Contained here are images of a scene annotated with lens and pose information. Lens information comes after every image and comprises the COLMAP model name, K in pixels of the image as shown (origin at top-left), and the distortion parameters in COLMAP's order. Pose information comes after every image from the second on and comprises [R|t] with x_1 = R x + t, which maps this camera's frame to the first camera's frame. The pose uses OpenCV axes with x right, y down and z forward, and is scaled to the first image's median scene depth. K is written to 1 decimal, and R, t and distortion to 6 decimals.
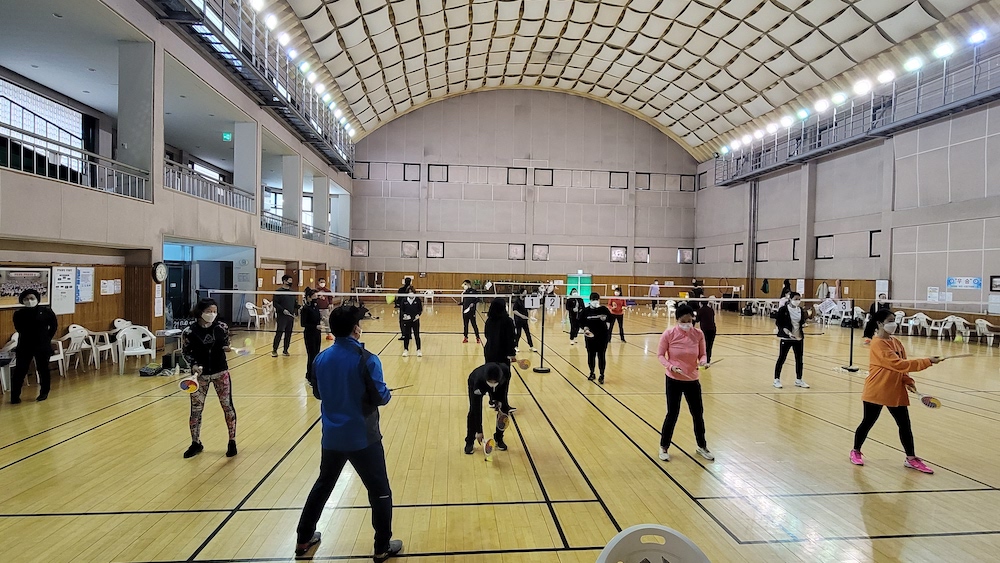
lens RADIAL K [[516.6, 0, 505.8], [0, 516.6, 283.9], [0, 0, 1]] dist [-0.004026, -0.000571]
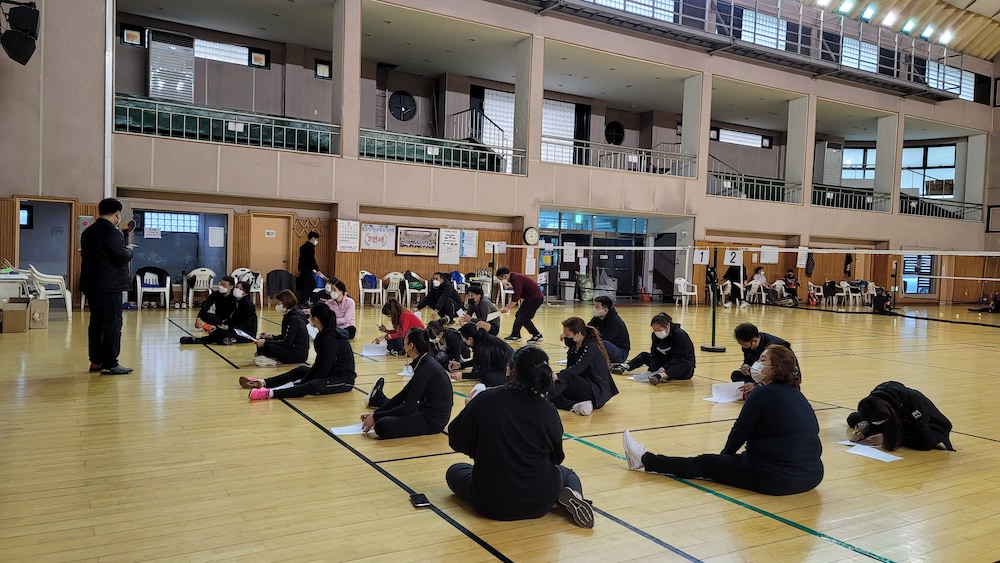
lens RADIAL K [[733.8, 0, 500.6], [0, 733.8, 282.0], [0, 0, 1]] dist [0.092793, -0.064873]
pose [[0.424108, 0.028562, -0.905161, 0.375621], [-0.044455, 0.998954, 0.010693, 0.031183], [0.904520, 0.035704, 0.424934, 0.116740]]
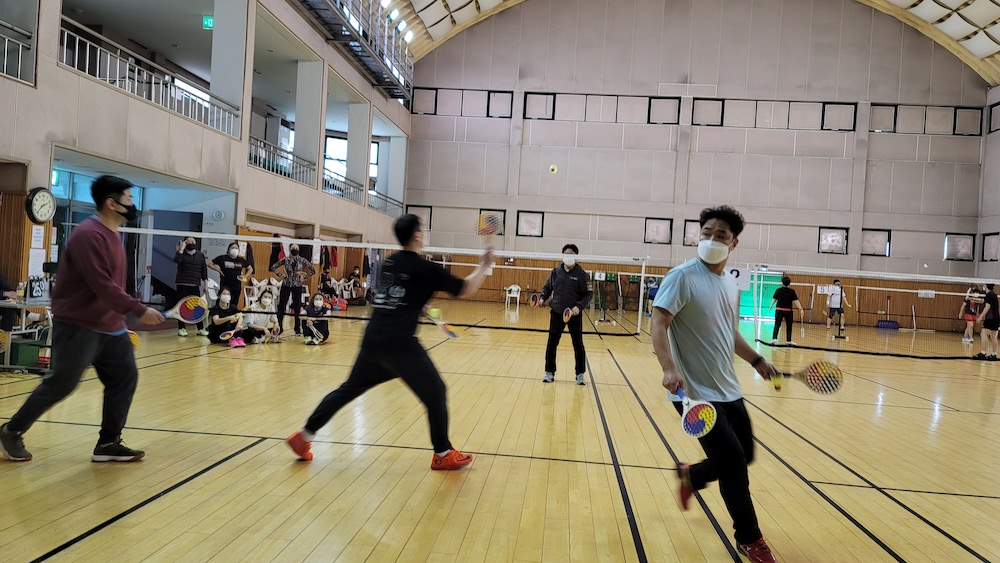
lens RADIAL K [[736.9, 0, 504.8], [0, 736.9, 270.2], [0, 0, 1]] dist [0.076769, -0.048073]
pose [[0.982546, 0.040890, -0.181472, 0.004144], [-0.046205, 0.998615, -0.025157, 0.023296], [0.180192, 0.033103, 0.983074, 0.119911]]
